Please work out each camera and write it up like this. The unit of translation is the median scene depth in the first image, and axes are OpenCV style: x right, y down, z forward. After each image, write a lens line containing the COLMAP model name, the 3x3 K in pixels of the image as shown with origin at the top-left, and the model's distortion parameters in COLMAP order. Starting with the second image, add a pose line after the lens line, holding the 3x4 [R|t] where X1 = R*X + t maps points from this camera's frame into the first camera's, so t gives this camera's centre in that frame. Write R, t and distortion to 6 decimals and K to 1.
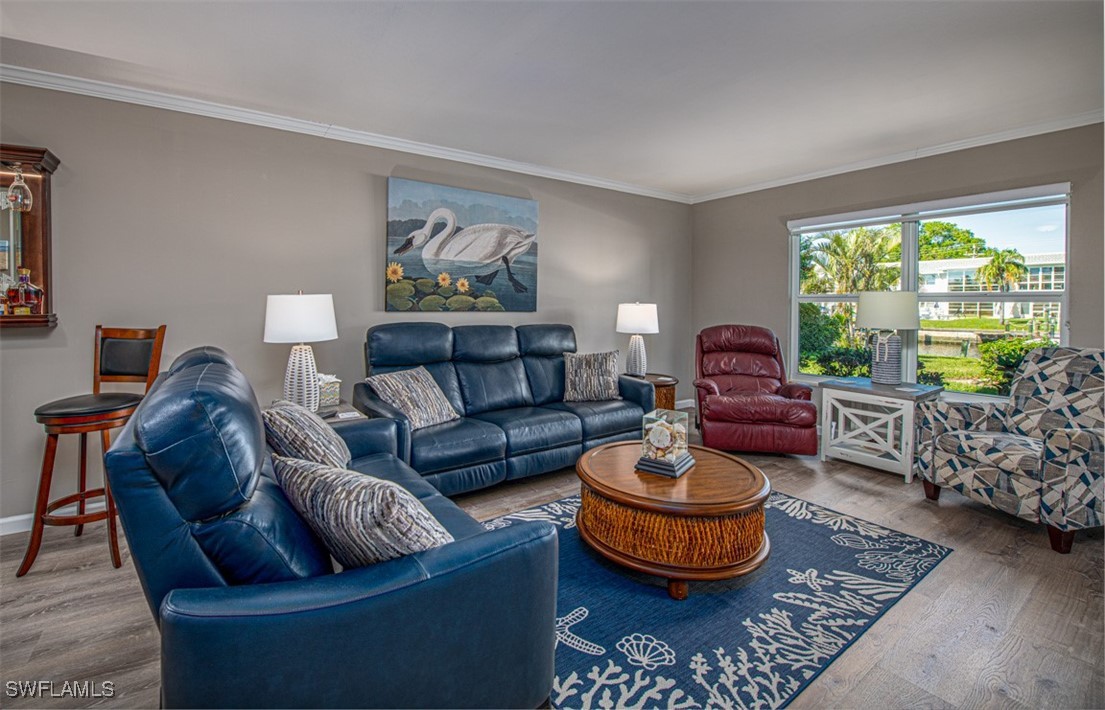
lens RADIAL K [[492.2, 0, 532.9], [0, 492.2, 315.2], [0, 0, 1]] dist [-0.024146, -0.000296]
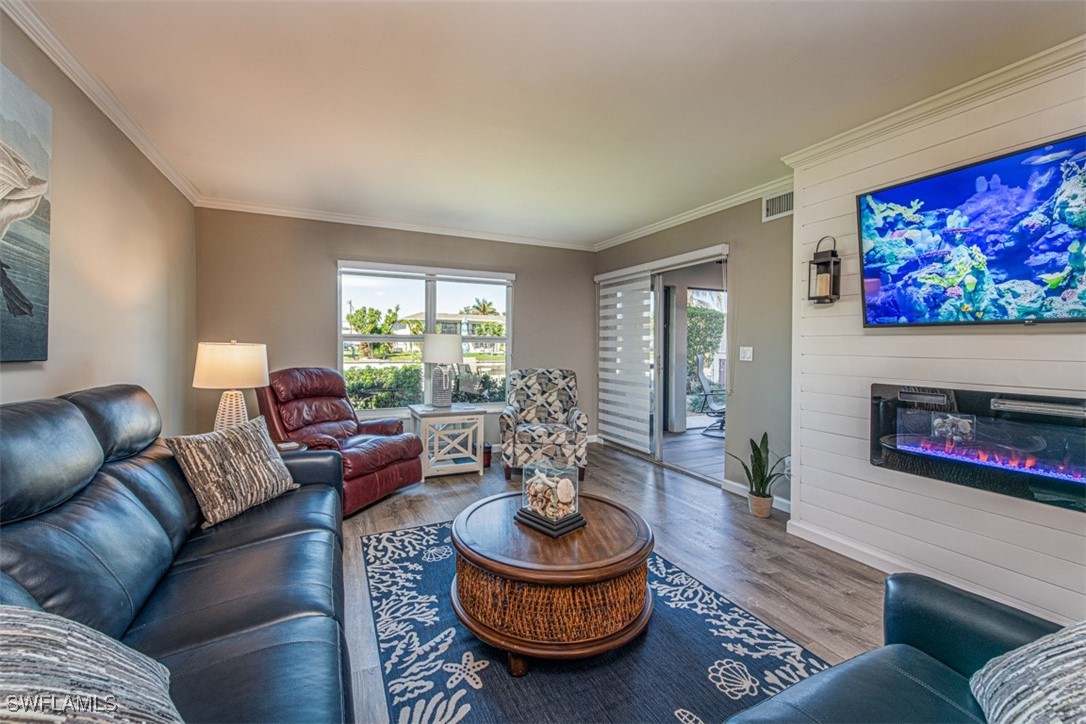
lens RADIAL K [[421.0, 0, 552.5], [0, 421.0, 350.1], [0, 0, 1]] dist [0.001538, 0.000002]
pose [[0.155869, -0.014054, 0.987678, -0.442421], [0.019032, 0.999756, 0.011222, -0.018974], [-0.987594, 0.017048, 0.156098, 0.764760]]
